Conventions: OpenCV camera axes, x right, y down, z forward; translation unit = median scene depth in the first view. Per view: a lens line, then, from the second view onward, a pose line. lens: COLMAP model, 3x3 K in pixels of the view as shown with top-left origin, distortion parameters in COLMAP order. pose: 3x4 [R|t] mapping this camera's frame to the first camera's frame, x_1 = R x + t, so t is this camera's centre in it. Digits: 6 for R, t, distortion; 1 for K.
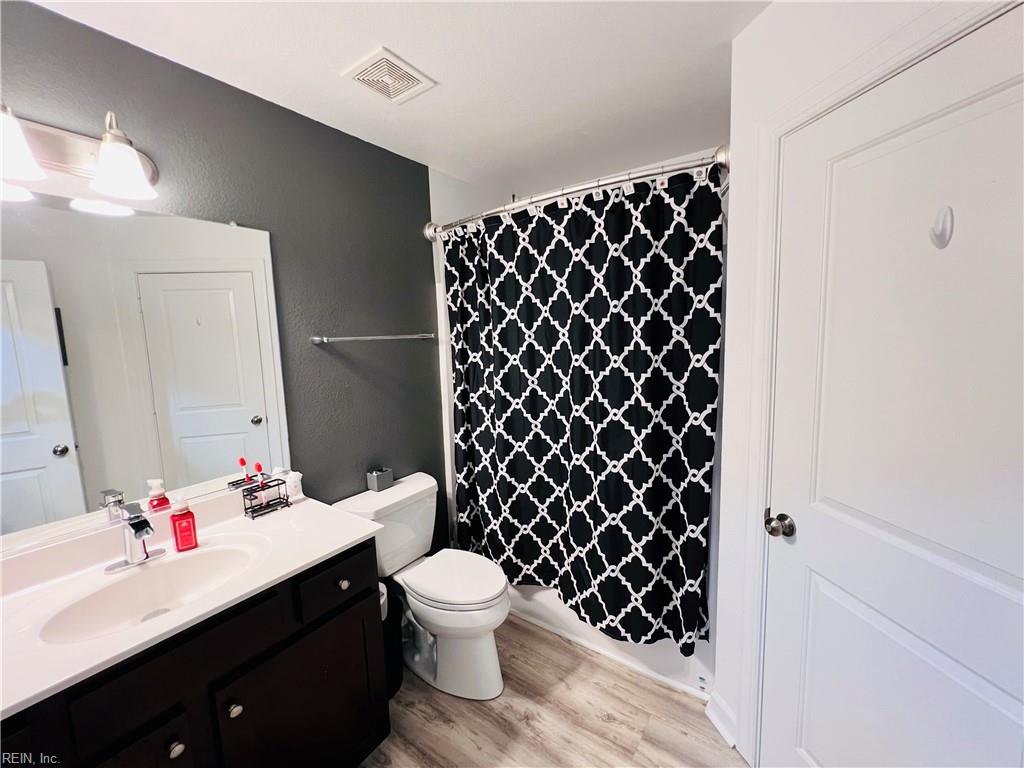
lens RADIAL K [[410.0, 0, 510.0], [0, 410.0, 382.1], [0, 0, 1]] dist [0.000538, -0.000115]
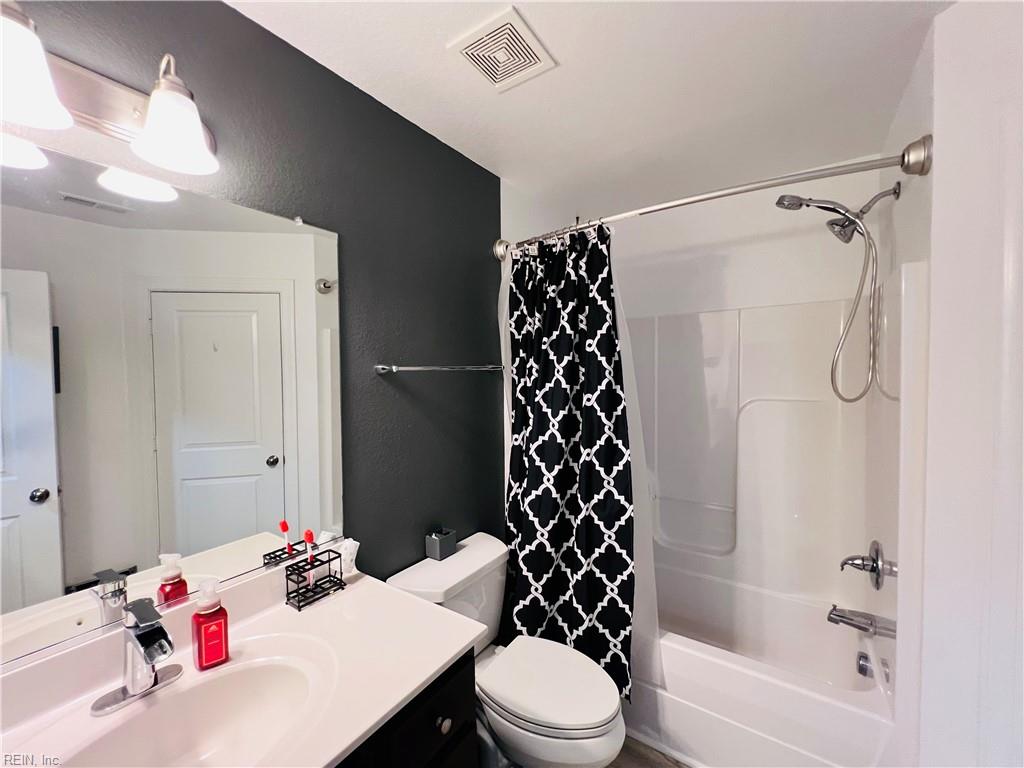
lens RADIAL K [[410.0, 0, 510.5], [0, 410.0, 381.7], [0, 0, 1]] dist [0.000538, -0.000115]
pose [[0.999660, 0.021517, 0.014732, -0.260701], [-0.020126, 0.995845, -0.088814, -0.012690], [-0.016581, 0.088487, 0.995939, 0.223371]]
